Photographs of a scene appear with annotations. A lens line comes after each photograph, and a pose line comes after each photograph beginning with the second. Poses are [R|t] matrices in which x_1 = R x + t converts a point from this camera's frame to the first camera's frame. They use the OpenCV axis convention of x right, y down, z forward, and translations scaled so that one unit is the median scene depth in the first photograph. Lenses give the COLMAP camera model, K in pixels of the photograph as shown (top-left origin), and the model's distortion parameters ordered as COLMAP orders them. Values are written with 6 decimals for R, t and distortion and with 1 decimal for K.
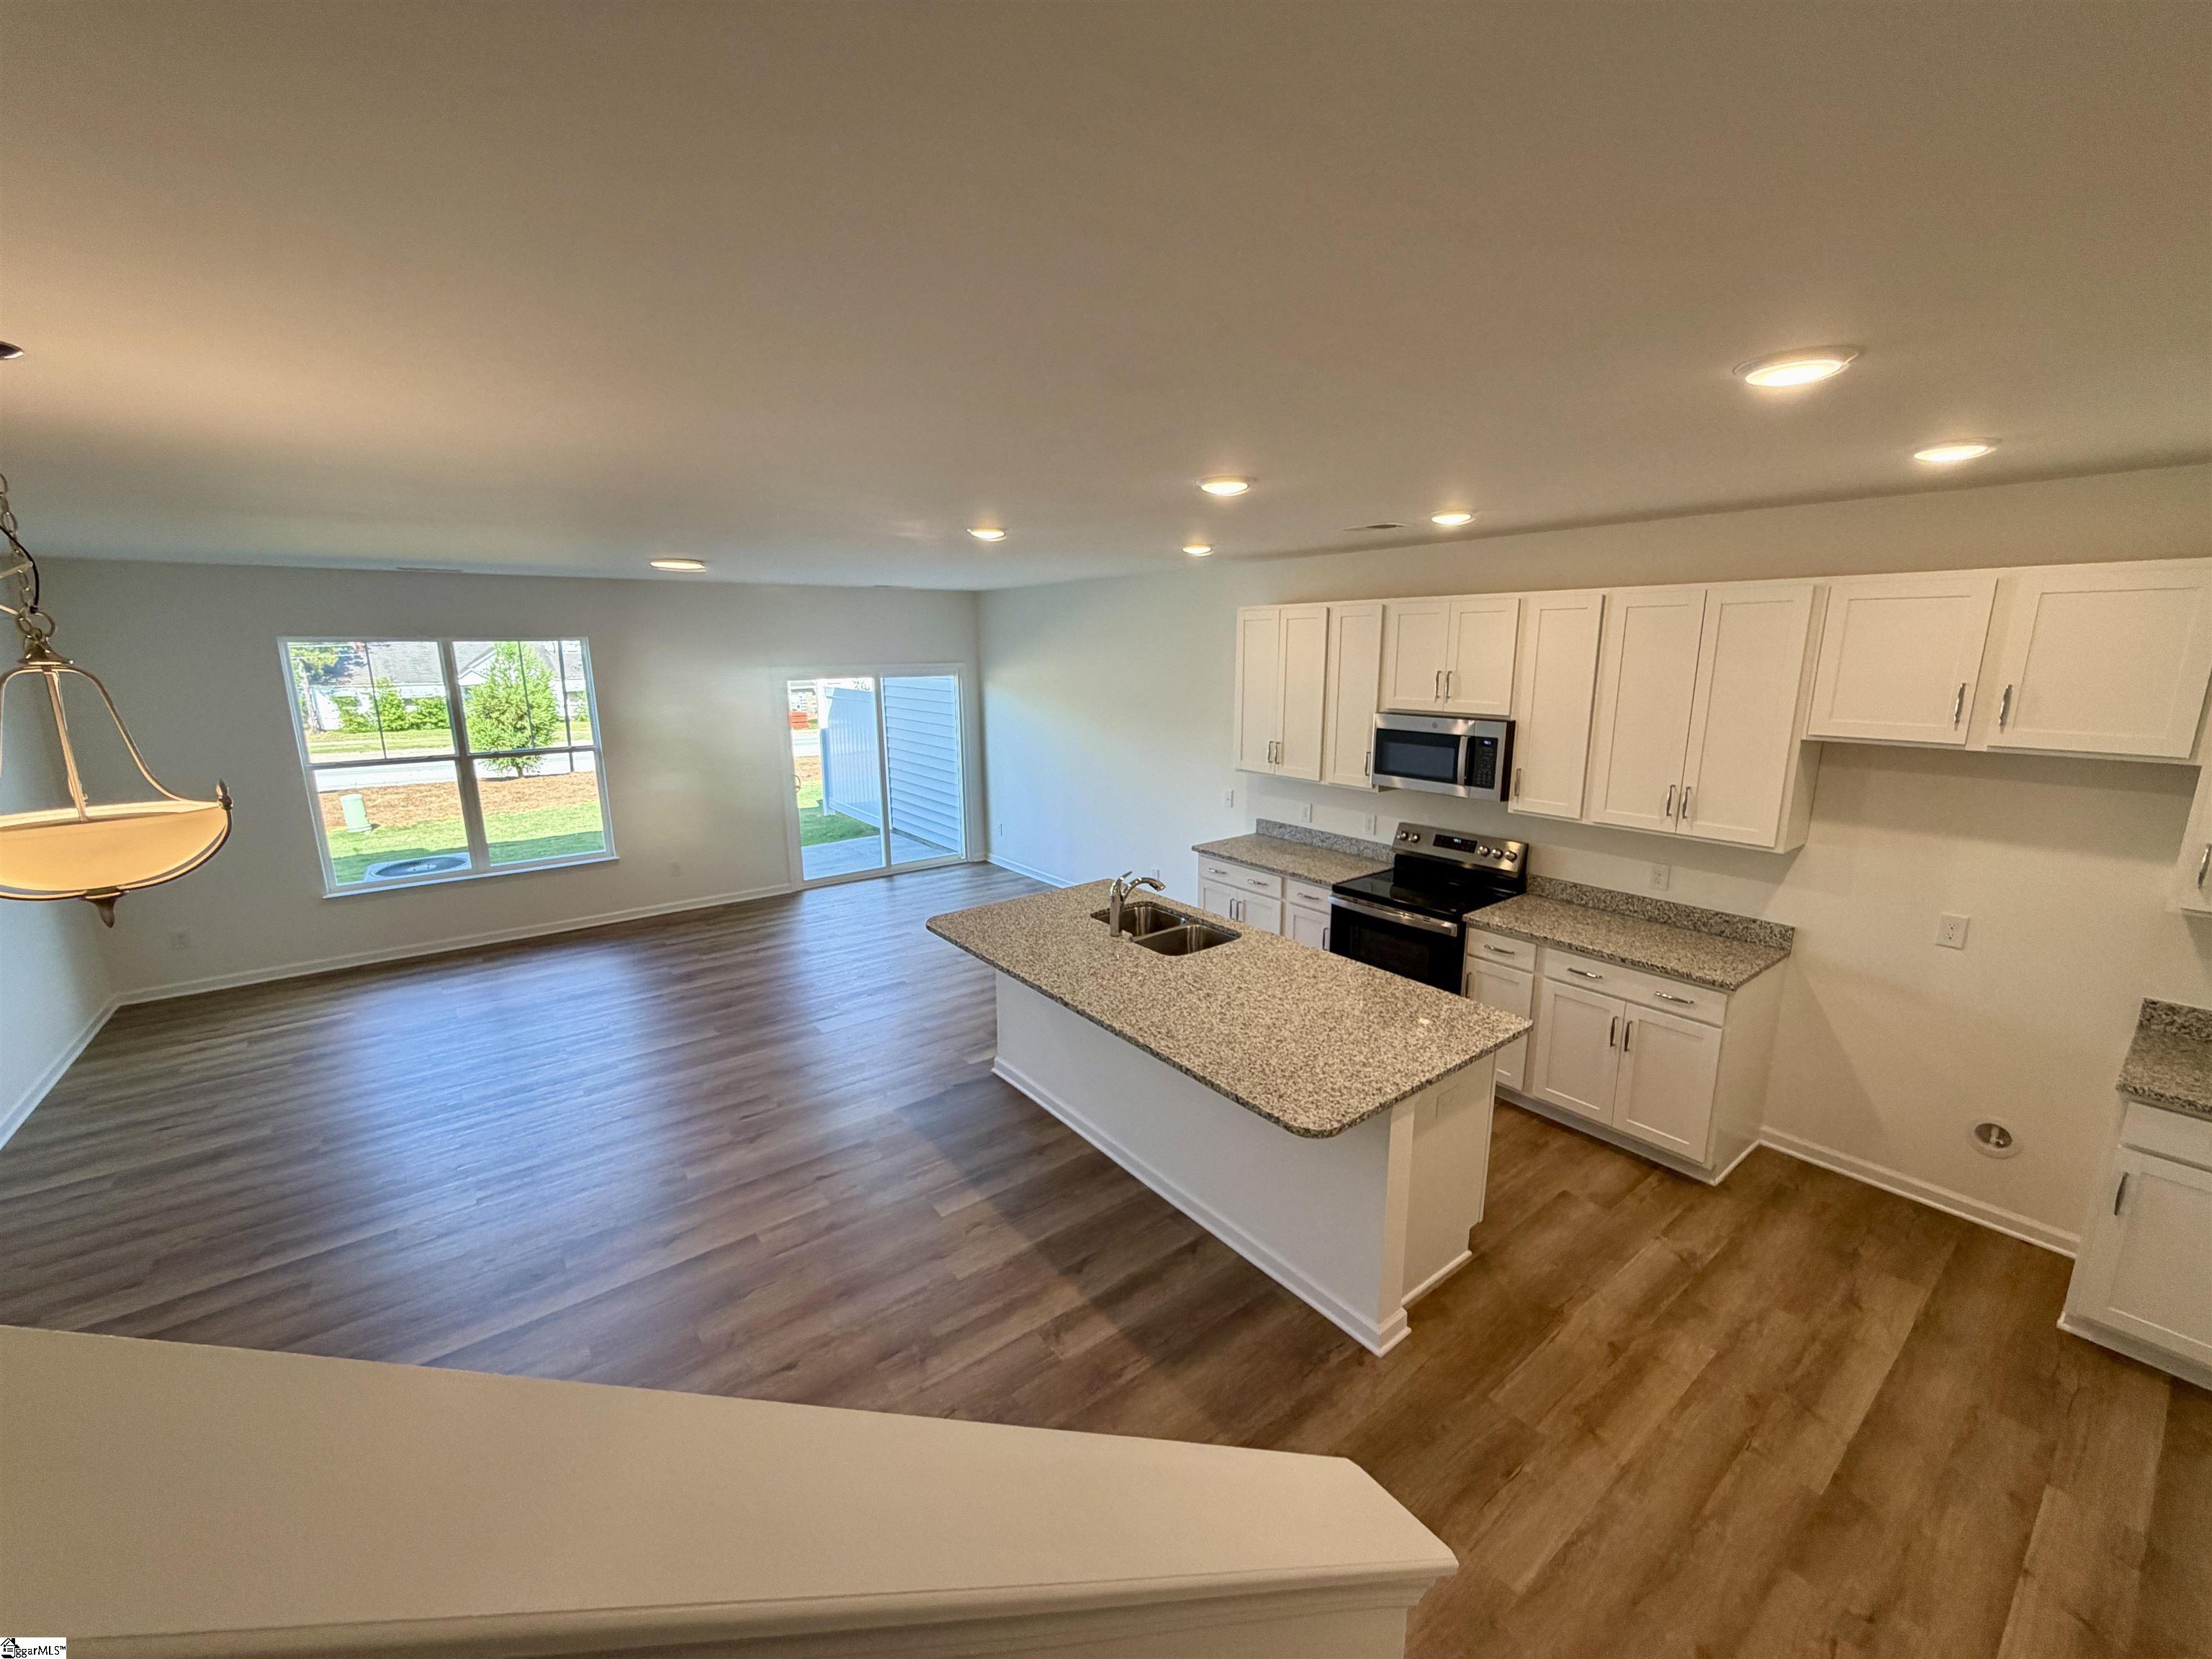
lens RADIAL K [[898.5, 0, 1101.0], [0, 898.5, 832.4], [0, 0, 1]] dist [0.001411, 0.000124]
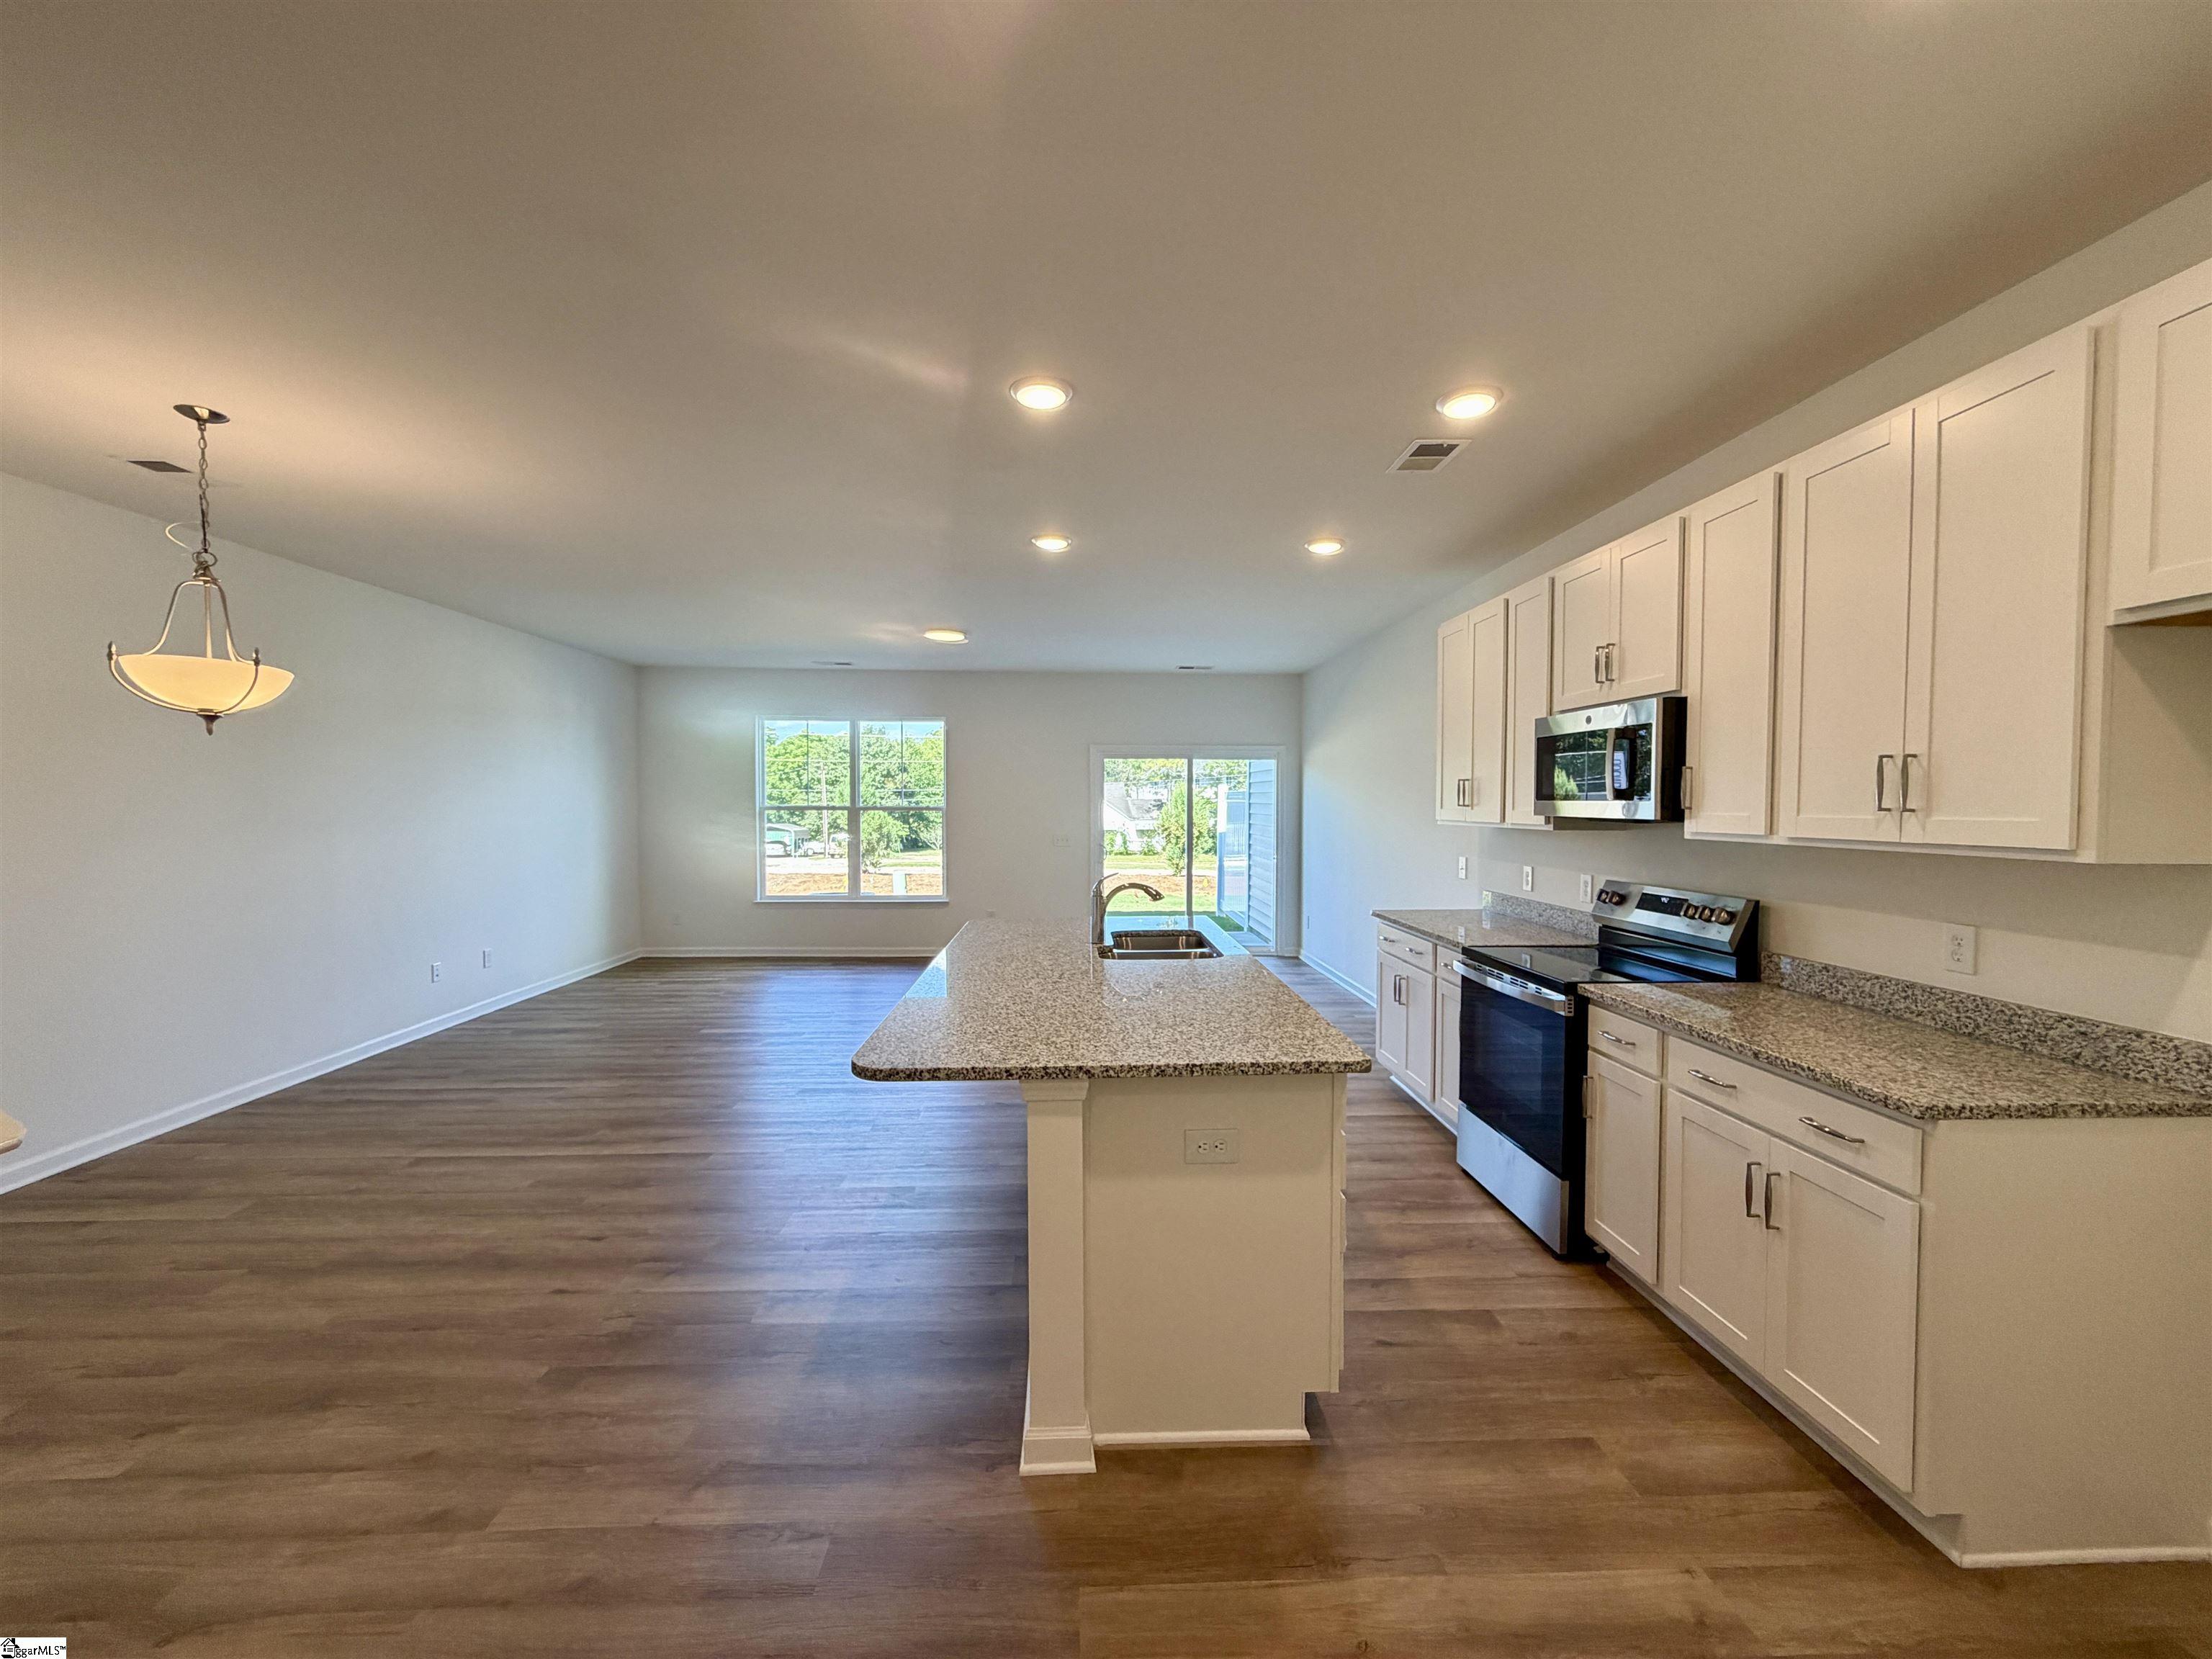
lens RADIAL K [[898.5, 0, 1101.0], [0, 898.5, 832.4], [0, 0, 1]] dist [0.001411, 0.000124]
pose [[0.814313, 0.028274, -0.579736, 0.521337], [-0.130514, 0.982154, -0.135424, 0.123714], [0.565561, 0.185941, 0.803471, 0.261616]]
